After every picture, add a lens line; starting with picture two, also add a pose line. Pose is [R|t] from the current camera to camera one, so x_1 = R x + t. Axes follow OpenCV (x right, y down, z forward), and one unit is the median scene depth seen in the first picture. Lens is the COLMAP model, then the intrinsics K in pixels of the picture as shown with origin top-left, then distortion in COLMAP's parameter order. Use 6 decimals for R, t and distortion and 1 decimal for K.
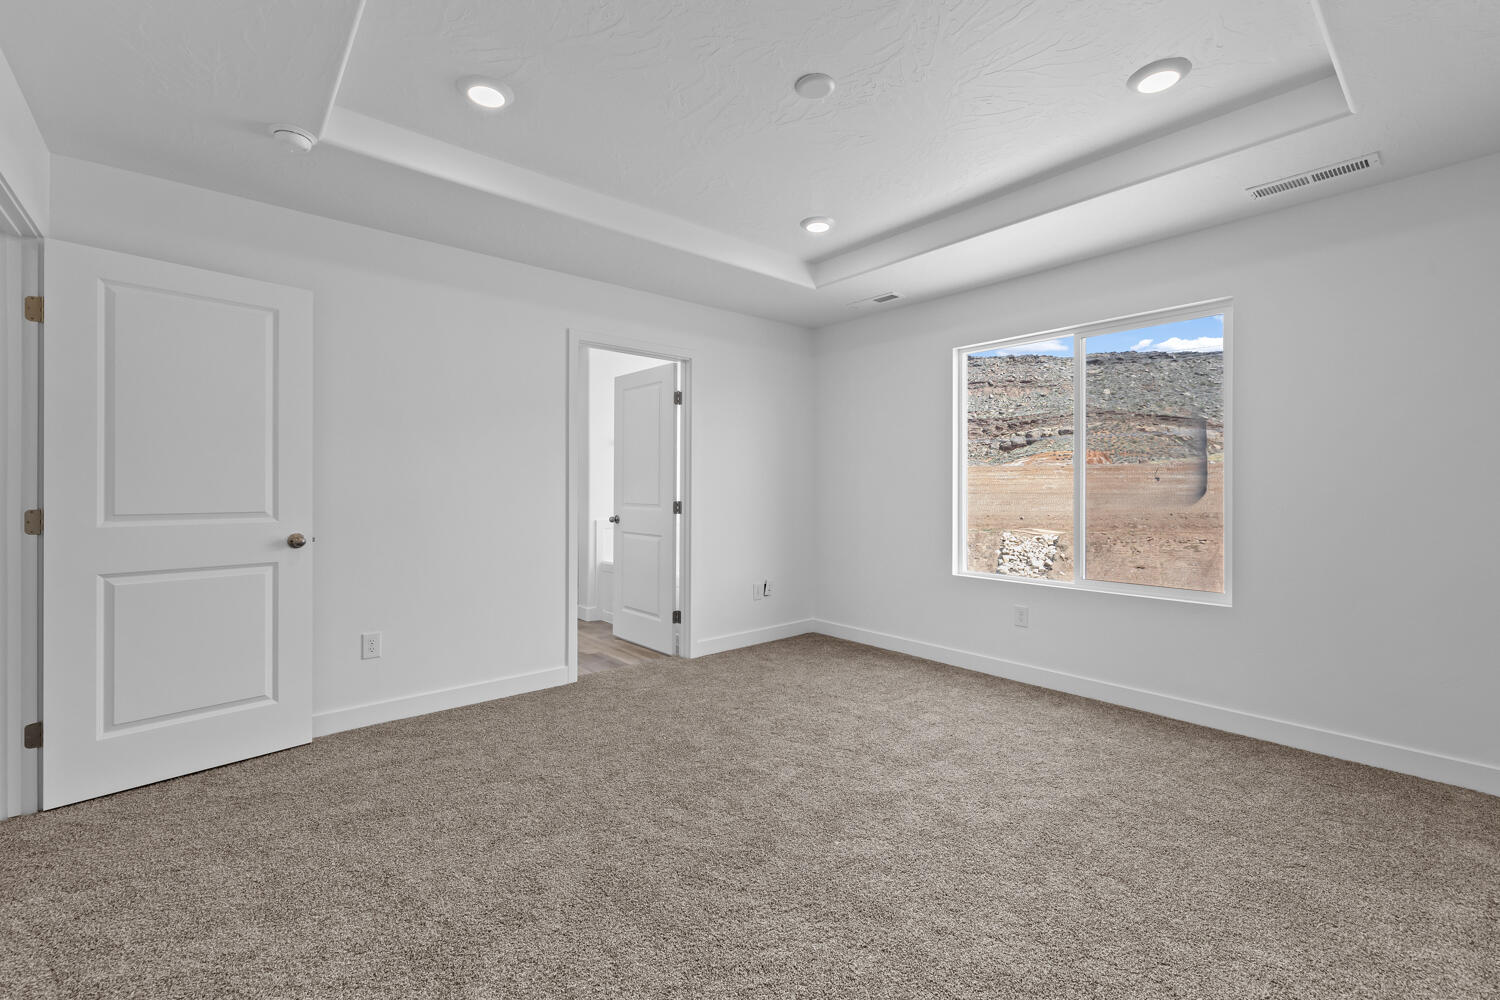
lens RADIAL K [[652.1, 0, 750.9], [0, 652.1, 491.5], [0, 0, 1]] dist [0.003498, -0.000411]
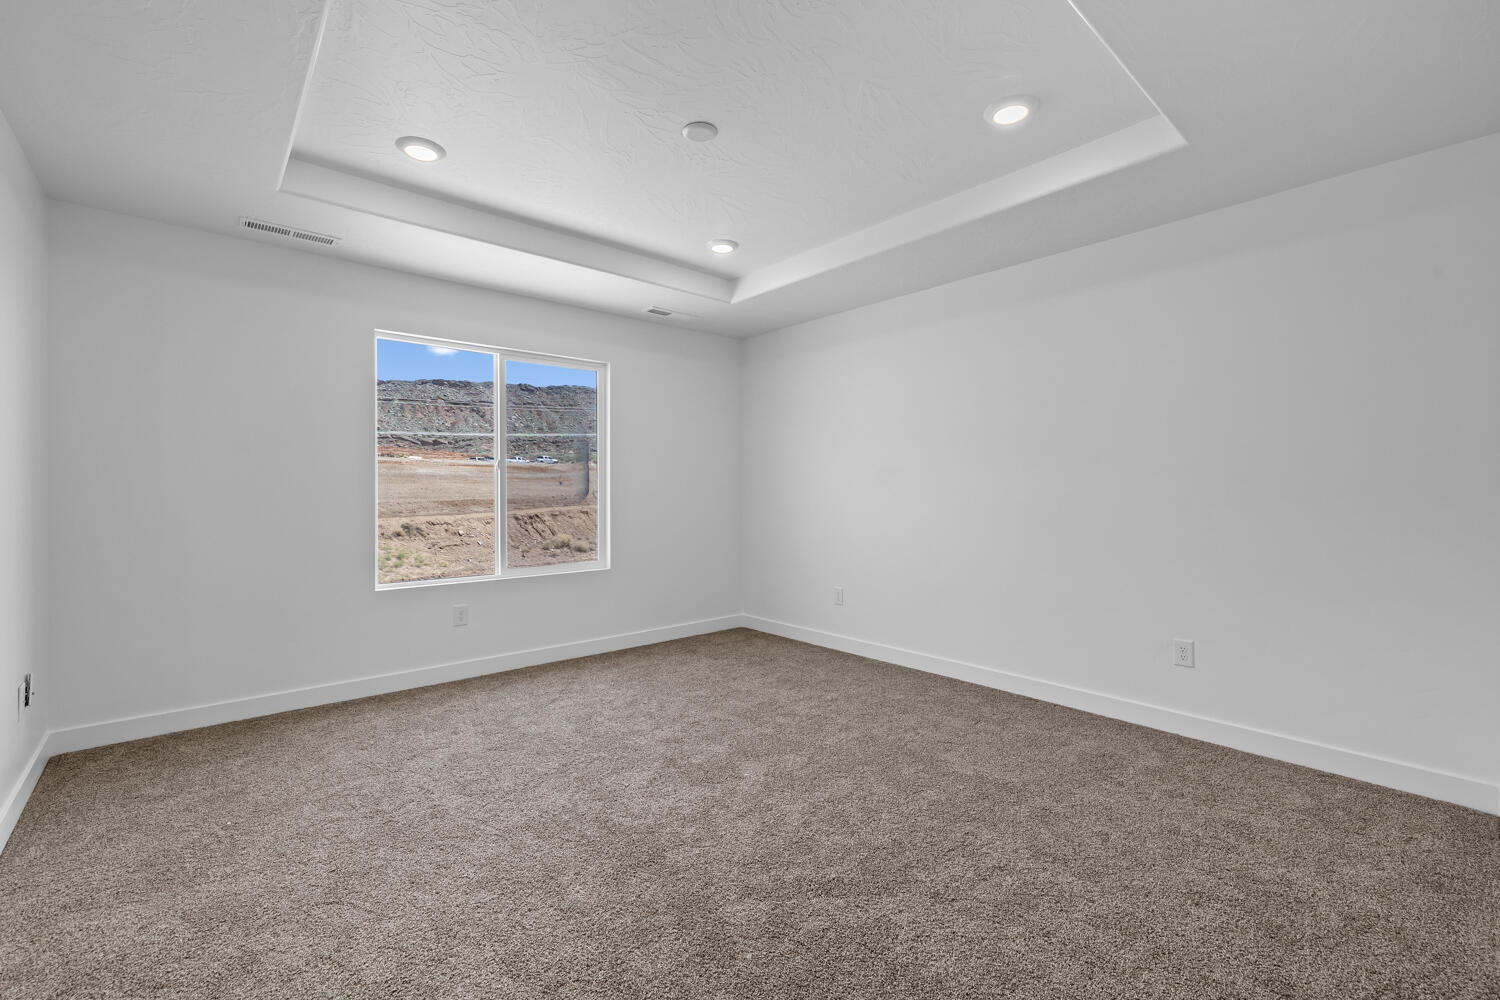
lens RADIAL K [[642.3, 0, 751.5], [0, 642.3, 493.0], [0, 0, 1]] dist [0.000572, 0.000075]
pose [[-0.027208, -0.005896, 0.999612, -0.685610], [0.006574, 0.999960, 0.006077, -0.004823], [-0.999608, 0.006737, -0.027168, 0.645332]]
